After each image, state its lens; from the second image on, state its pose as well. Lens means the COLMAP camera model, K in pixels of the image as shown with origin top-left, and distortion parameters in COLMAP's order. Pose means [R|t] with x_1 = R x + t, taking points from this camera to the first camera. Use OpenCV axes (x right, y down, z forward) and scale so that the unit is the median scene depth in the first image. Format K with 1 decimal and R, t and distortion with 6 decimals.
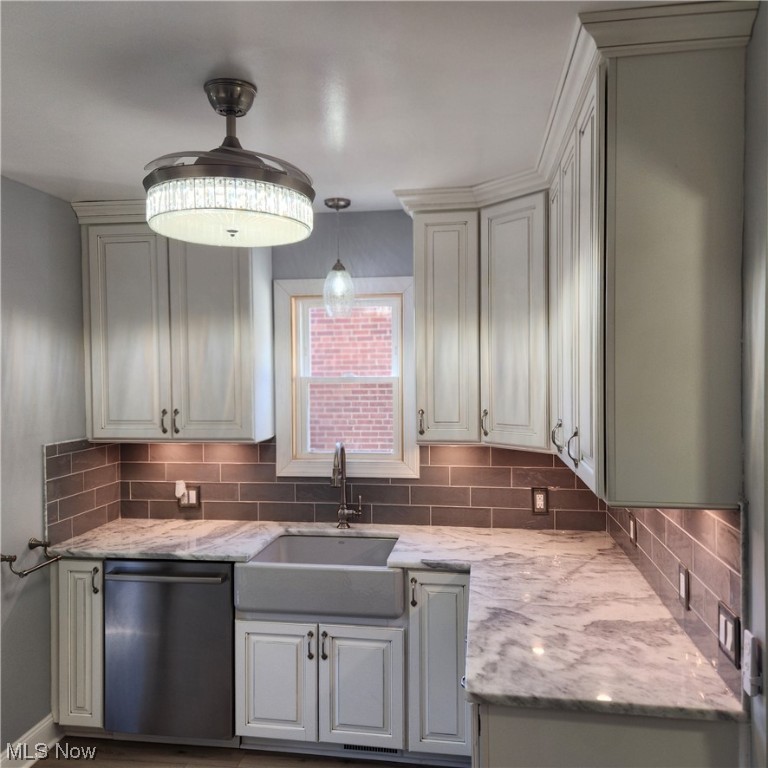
lens RADIAL K [[684.6, 0, 381.1], [0, 684.6, 383.1], [0, 0, 1]] dist [0.077548, -0.074286]
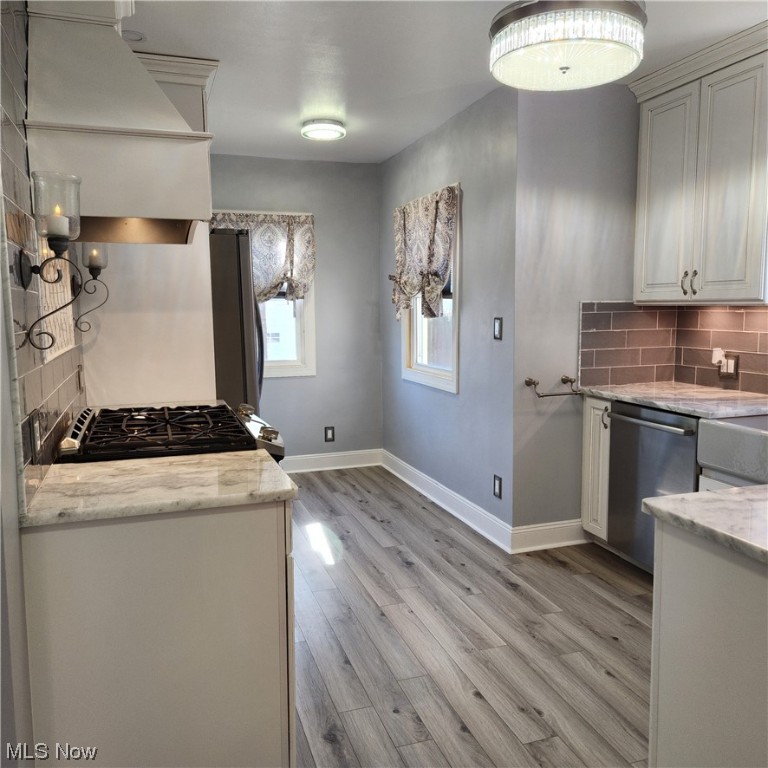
lens RADIAL K [[683.3, 0, 385.3], [0, 683.3, 383.8], [0, 0, 1]] dist [0.098910, -0.117040]
pose [[0.459365, 0.105624, -0.881945, 0.429161], [-0.011022, 0.993506, 0.113244, 0.097998], [0.888179, -0.042300, 0.457546, 0.137607]]
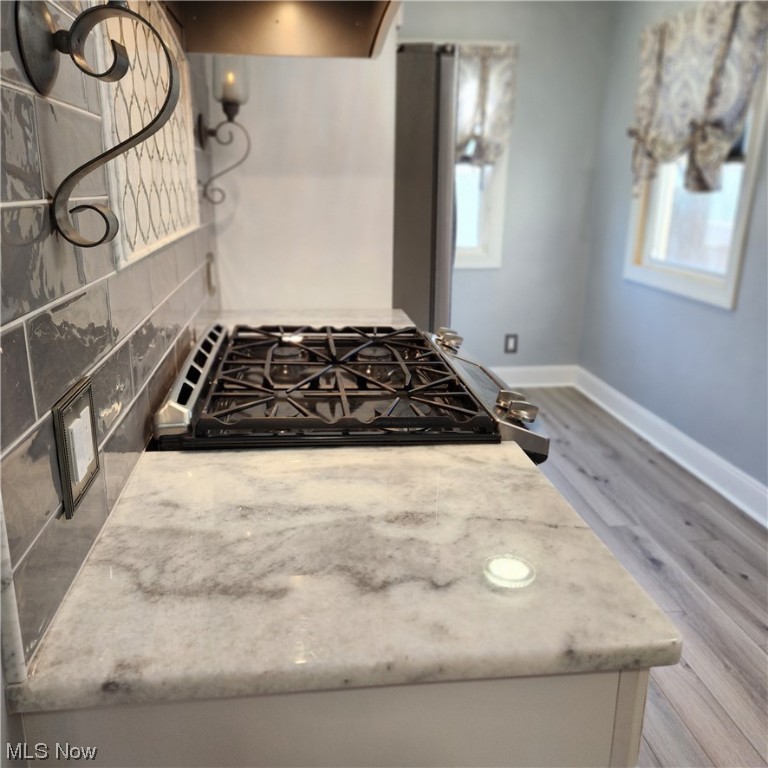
lens RADIAL K [[684.6, 0, 381.1], [0, 684.6, 383.1], [0, 0, 1]] dist [0.077548, -0.074286]
pose [[0.264183, 0.284229, -0.921640, 0.059217], [-0.031151, 0.957606, 0.286392, 0.111098], [0.963969, -0.046950, 0.261837, 0.182772]]
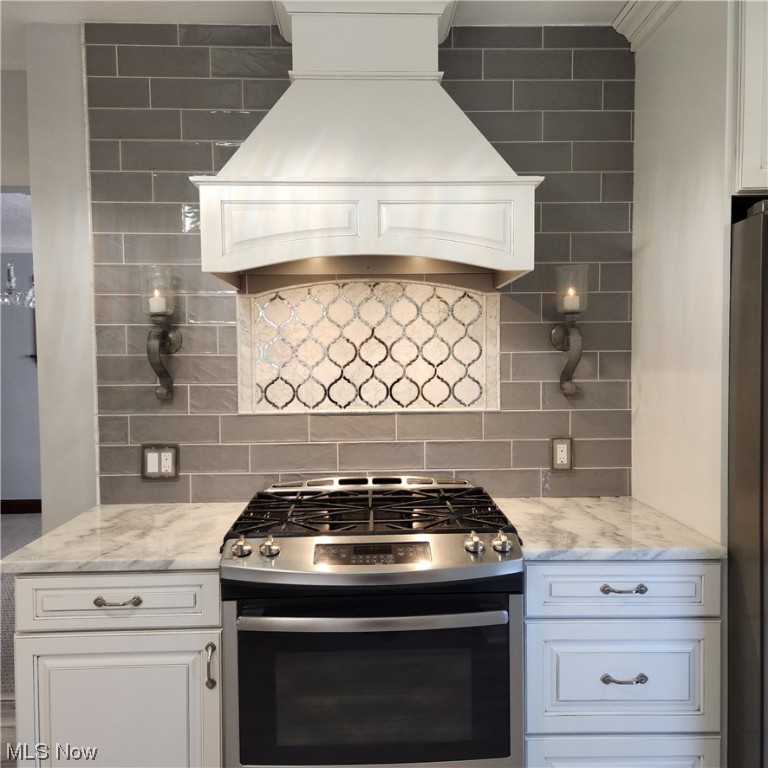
lens RADIAL K [[683.3, 0, 385.3], [0, 683.3, 383.8], [0, 0, 1]] dist [0.098910, -0.117040]
pose [[-0.983855, 0.024721, -0.177251, -0.301887], [0.014304, 0.998108, 0.059806, 0.080838], [0.178394, 0.056305, -0.982347, 0.913957]]
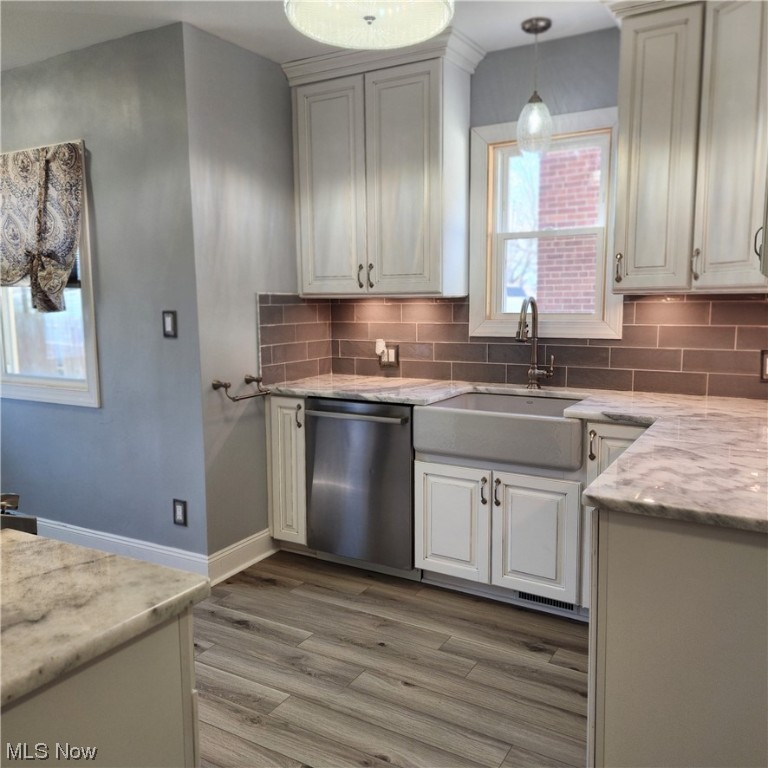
lens RADIAL K [[683.3, 0, 385.3], [0, 683.3, 383.8], [0, 0, 1]] dist [0.098910, -0.117040]
pose [[0.929821, 0.045636, -0.365171, 0.111972], [-0.005813, 0.993979, 0.109416, 0.110350], [0.367966, -0.099614, 0.924488, 0.044107]]
